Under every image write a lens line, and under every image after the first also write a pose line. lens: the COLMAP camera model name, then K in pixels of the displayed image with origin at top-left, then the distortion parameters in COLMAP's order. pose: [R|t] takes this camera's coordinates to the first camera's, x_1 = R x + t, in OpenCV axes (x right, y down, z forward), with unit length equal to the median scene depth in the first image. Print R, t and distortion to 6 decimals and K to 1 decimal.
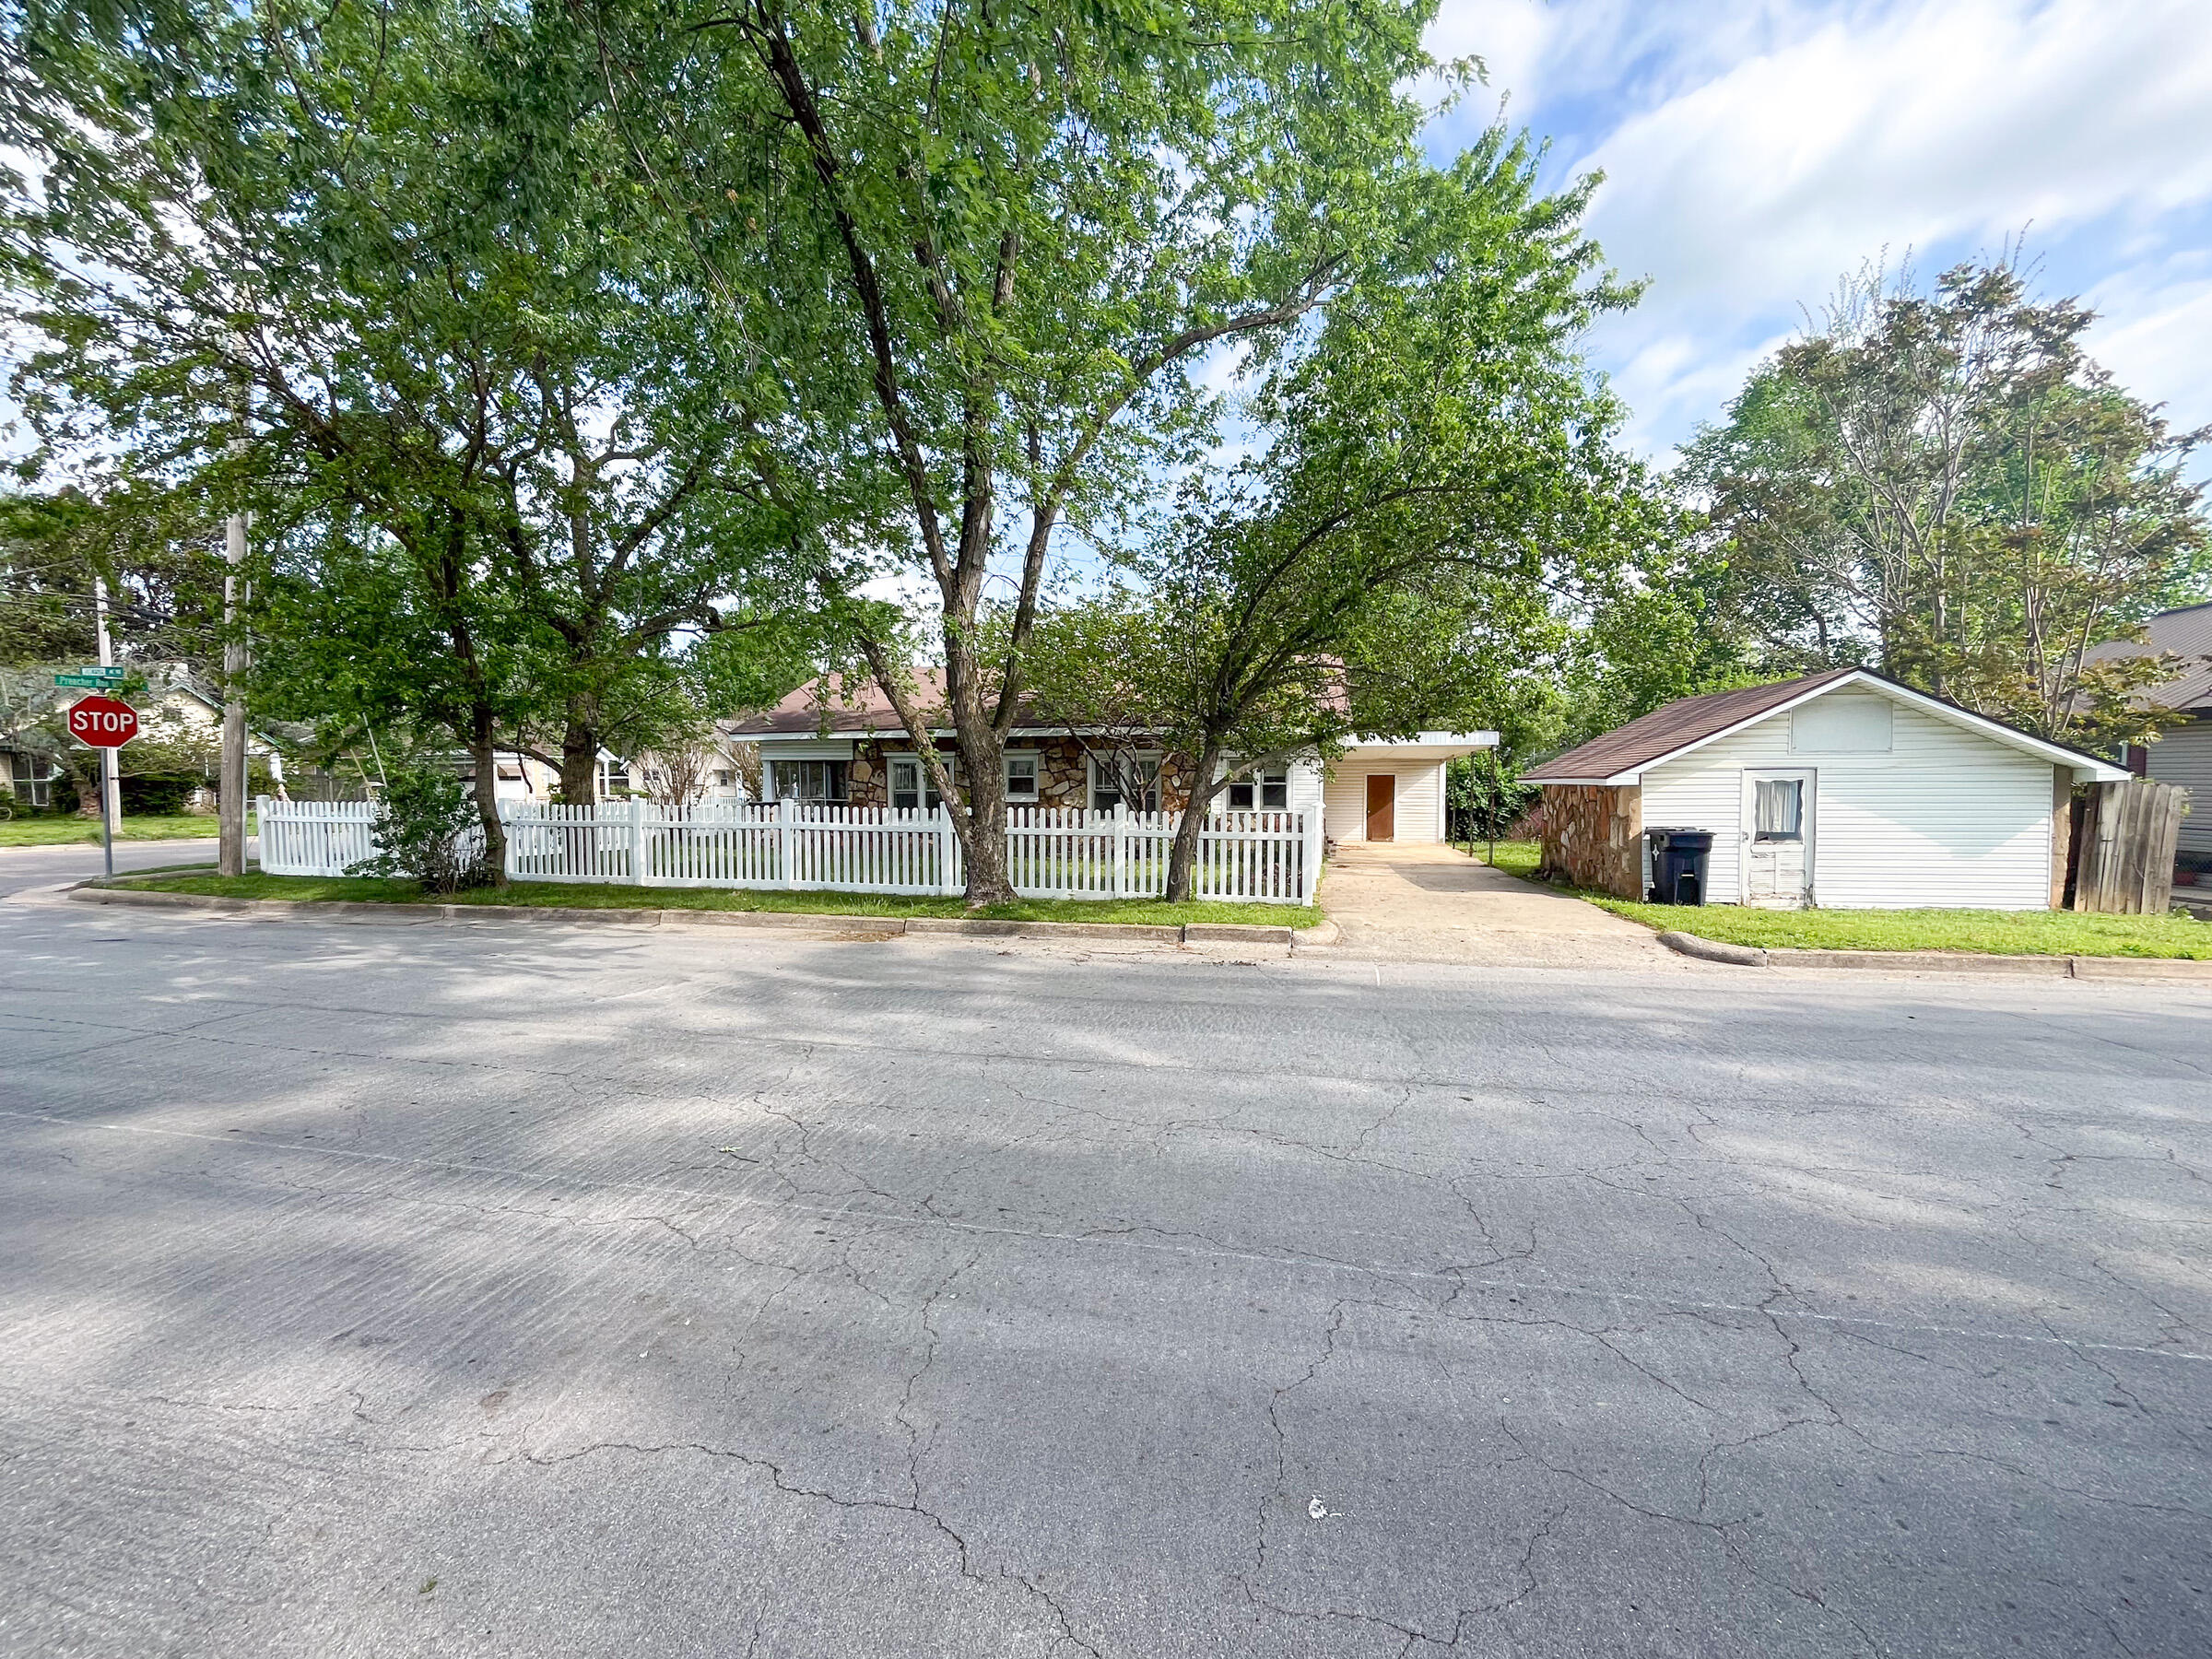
lens RADIAL K [[930.0, 0, 1138.9], [0, 930.0, 844.6], [0, 0, 1]] dist [-0.017208, 0.004376]
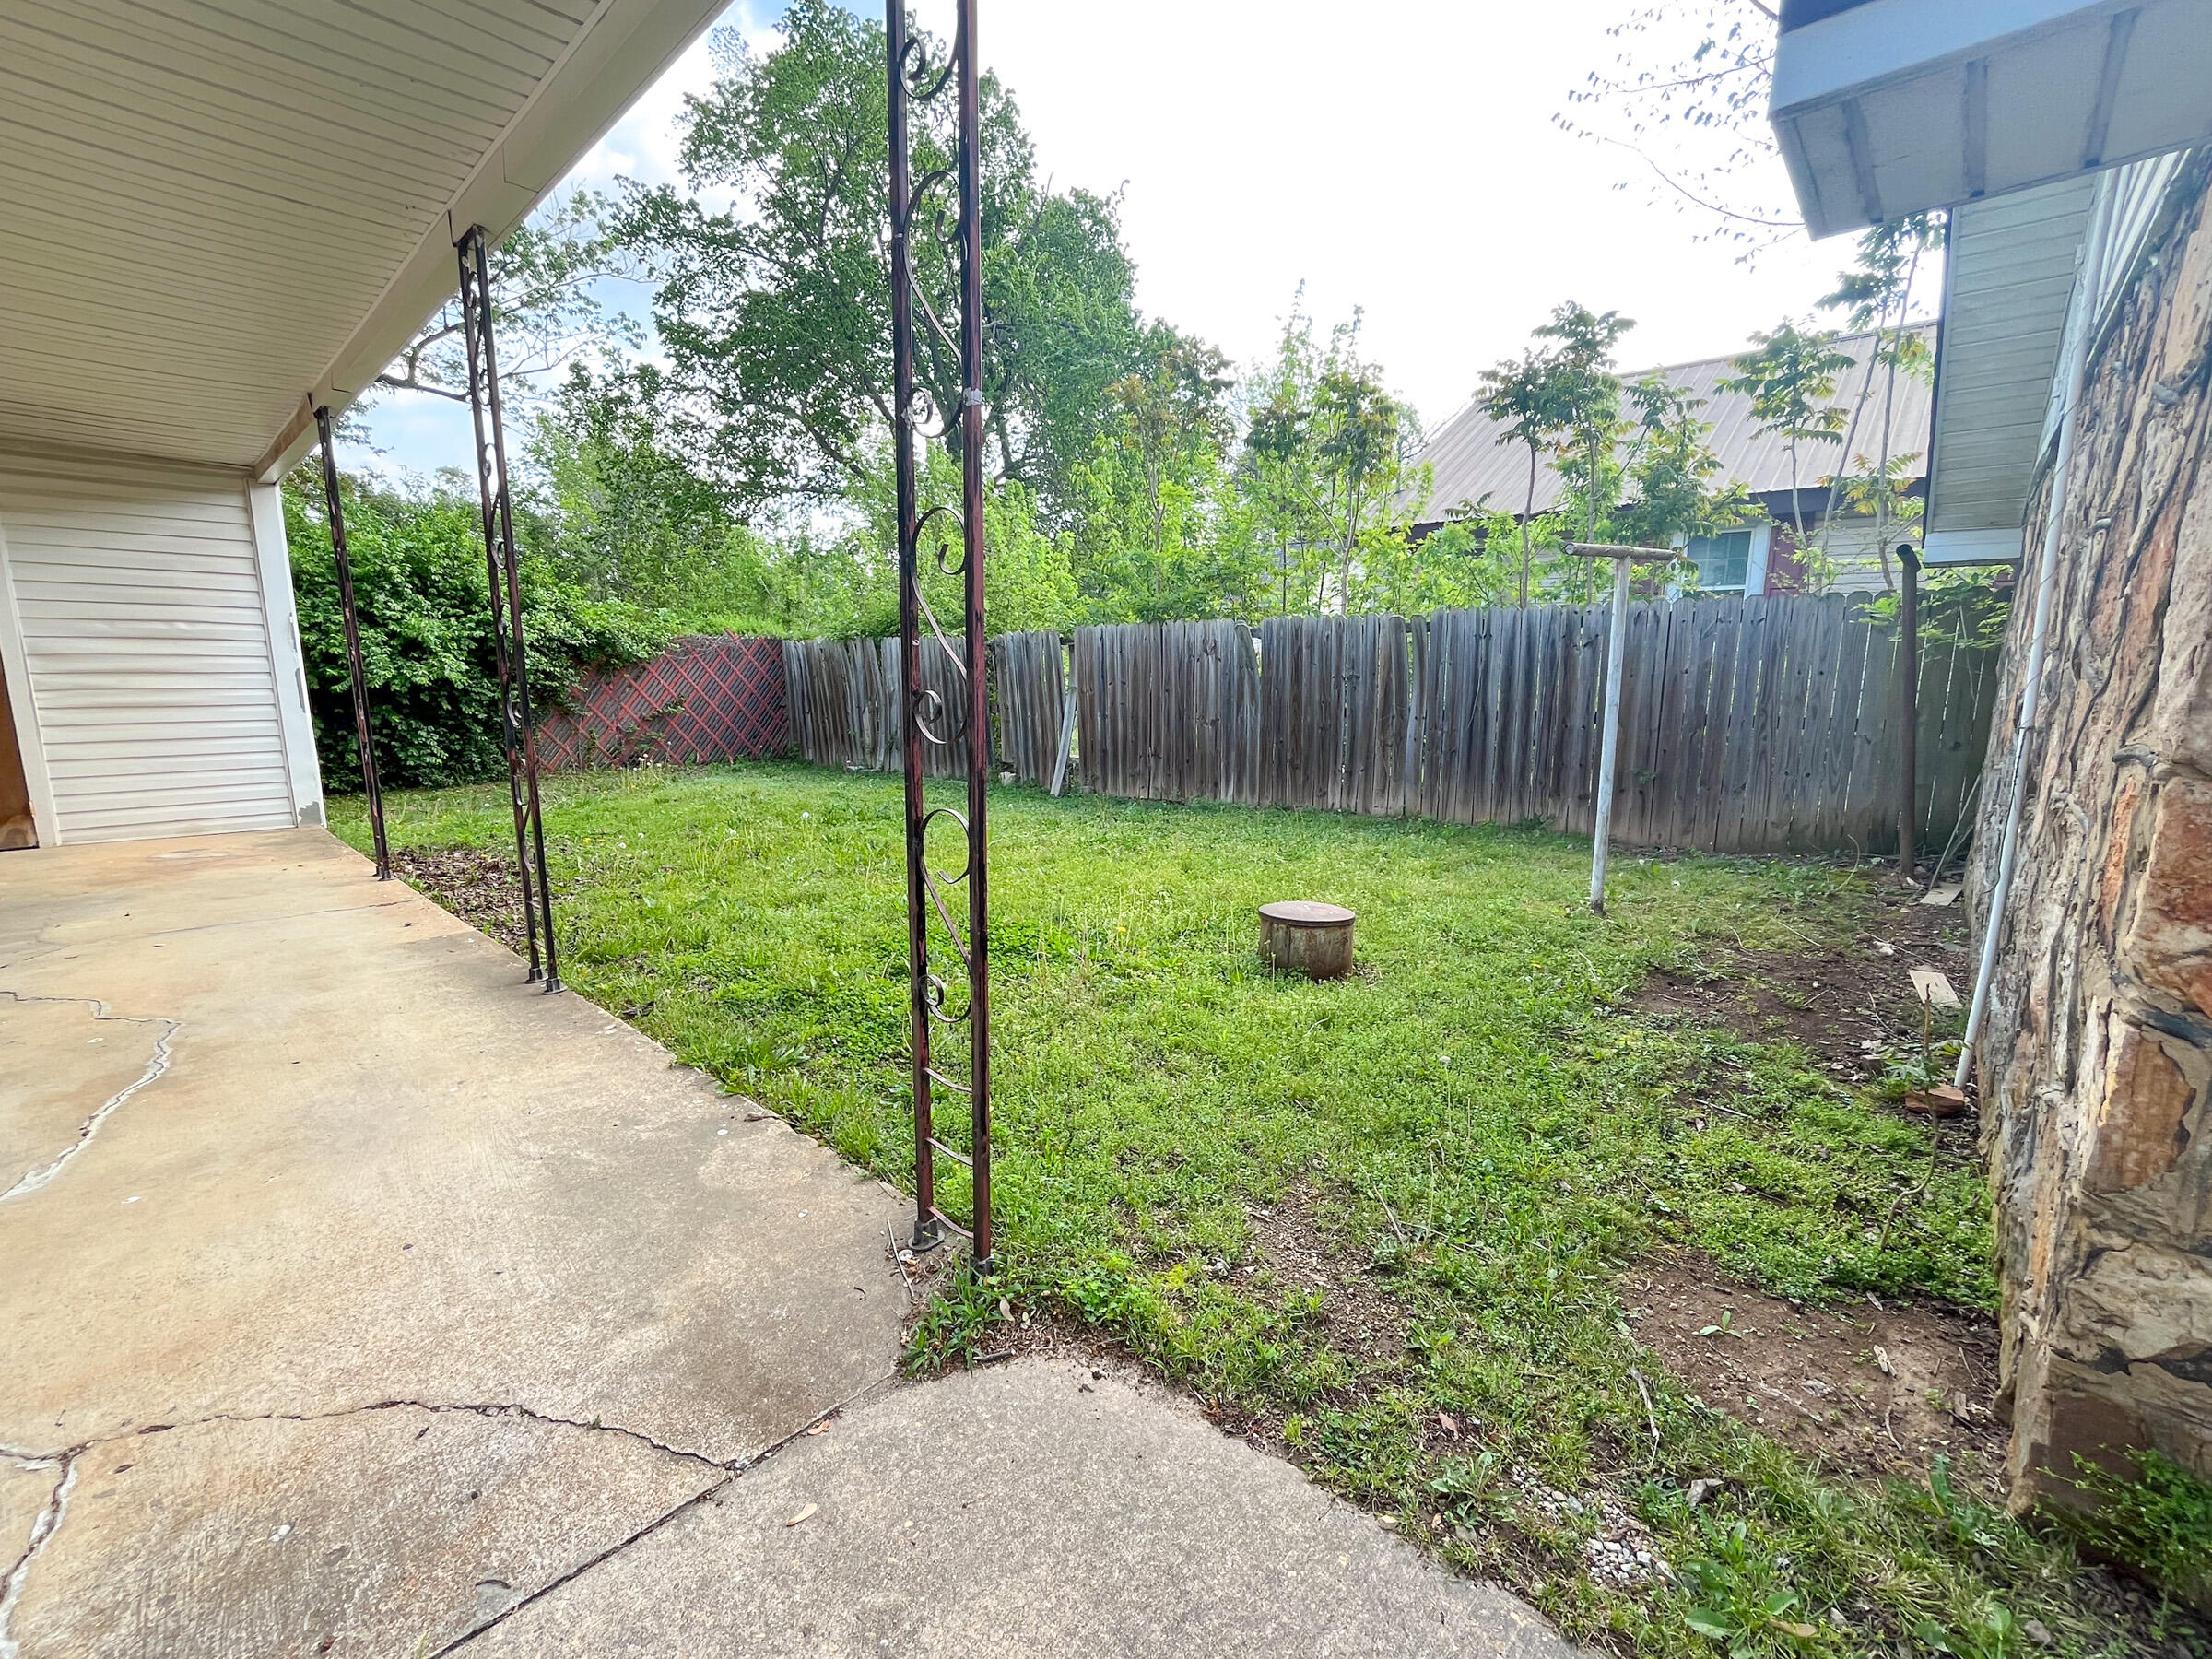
lens RADIAL K [[930.0, 0, 1118.4], [0, 930.0, 808.5], [0, 0, 1]] dist [-0.017208, 0.004376]
pose [[0.506903, -0.121387, 0.853413, 0.467056], [0.045654, 0.992426, 0.114043, -0.050768], [-0.860793, -0.018847, 0.508606, 1.424126]]
